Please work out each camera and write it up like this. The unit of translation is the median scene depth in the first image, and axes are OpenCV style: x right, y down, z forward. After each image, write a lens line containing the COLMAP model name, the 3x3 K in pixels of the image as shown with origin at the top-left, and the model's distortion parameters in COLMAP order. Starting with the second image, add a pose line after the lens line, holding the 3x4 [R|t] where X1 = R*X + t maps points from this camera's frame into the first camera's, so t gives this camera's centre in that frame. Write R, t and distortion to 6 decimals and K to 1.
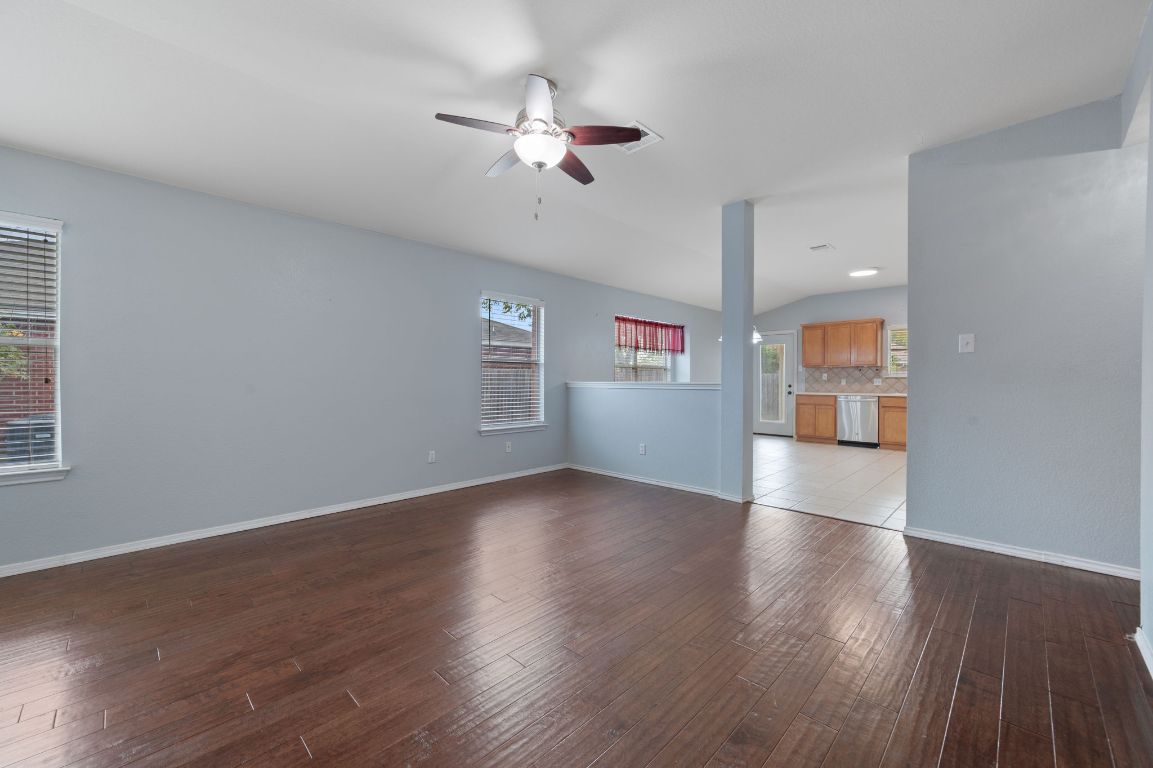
lens RADIAL K [[452.8, 0, 576.0], [0, 452.8, 380.5], [0, 0, 1]] dist [-0.000990, -0.000056]
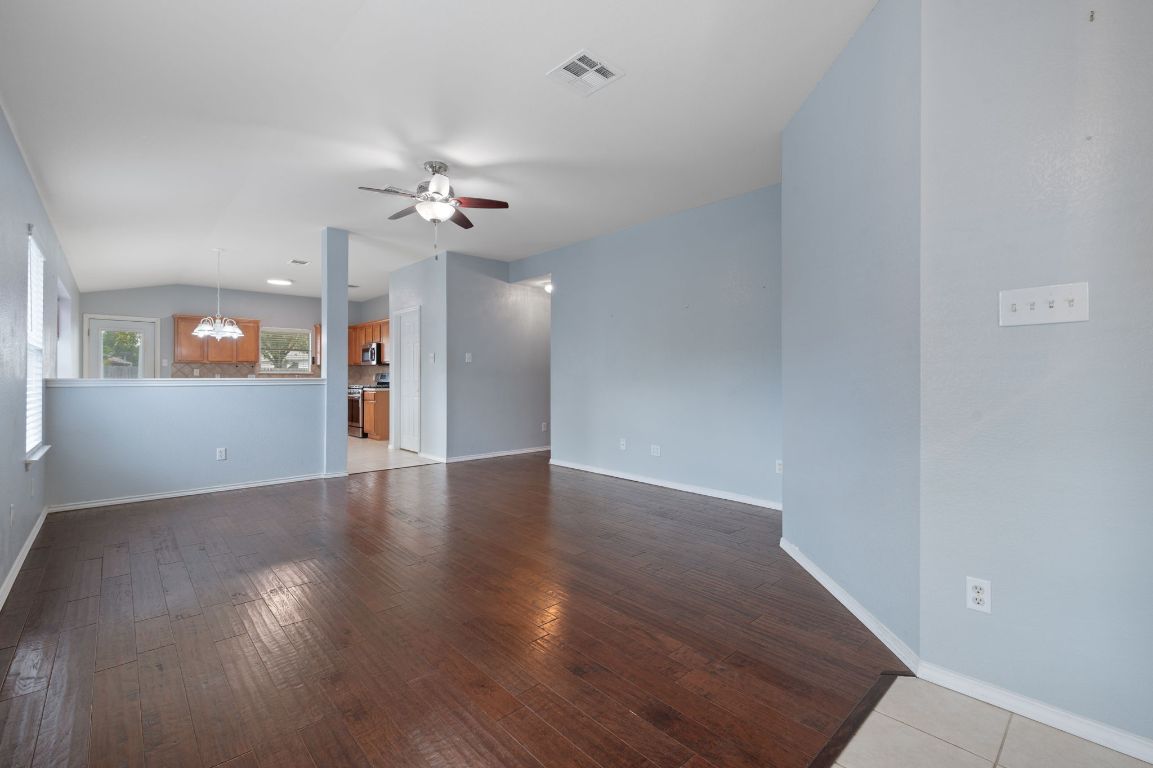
lens RADIAL K [[505.9, 0, 577.5], [0, 505.9, 379.1], [0, 0, 1]] dist [0.000062, 0.000015]
pose [[0.052934, -0.006461, 0.998577, -0.500690], [0.000117, 0.999979, 0.006464, -0.001102], [-0.998598, -0.000225, 0.052933, 0.153892]]
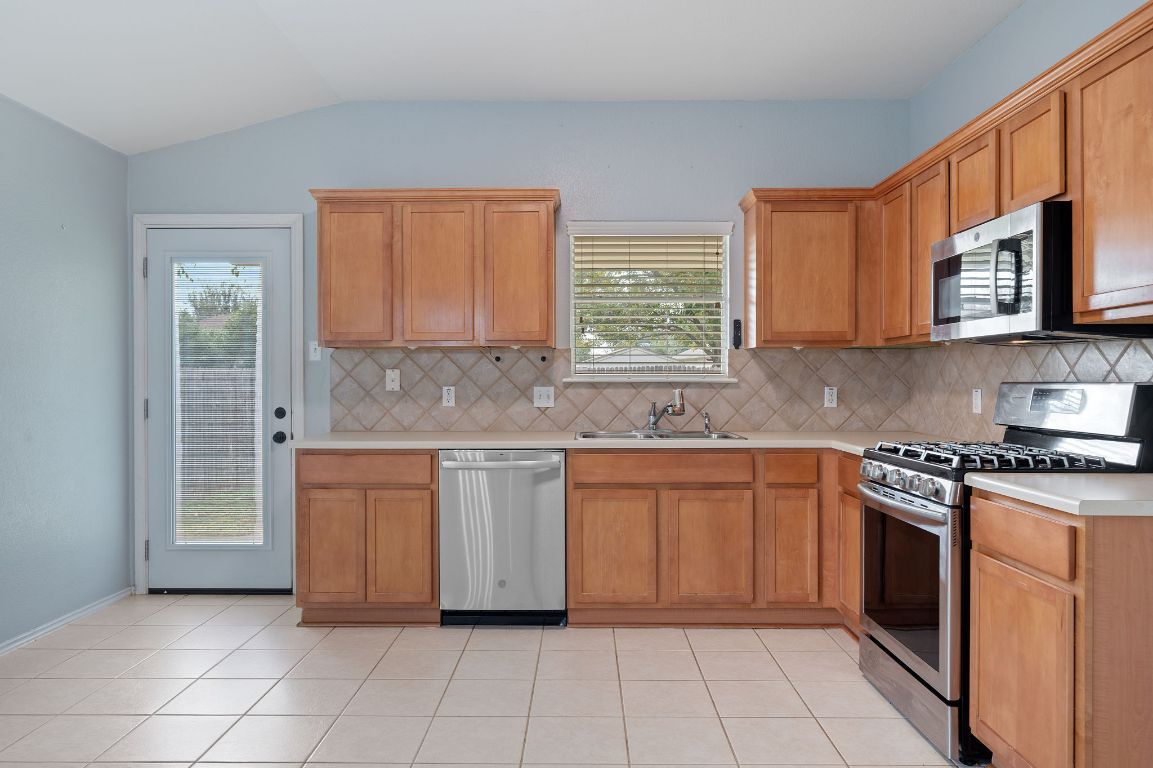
lens RADIAL K [[784.6, 0, 576.0], [0, 784.6, 384.0], [0, 0, 1]] dist [0.003645, -0.000084]
pose [[0.720702, -0.006165, 0.693217, 0.298922], [0.003964, 0.999981, 0.004773, -0.008463], [-0.693234, -0.000692, 0.720713, 0.583252]]
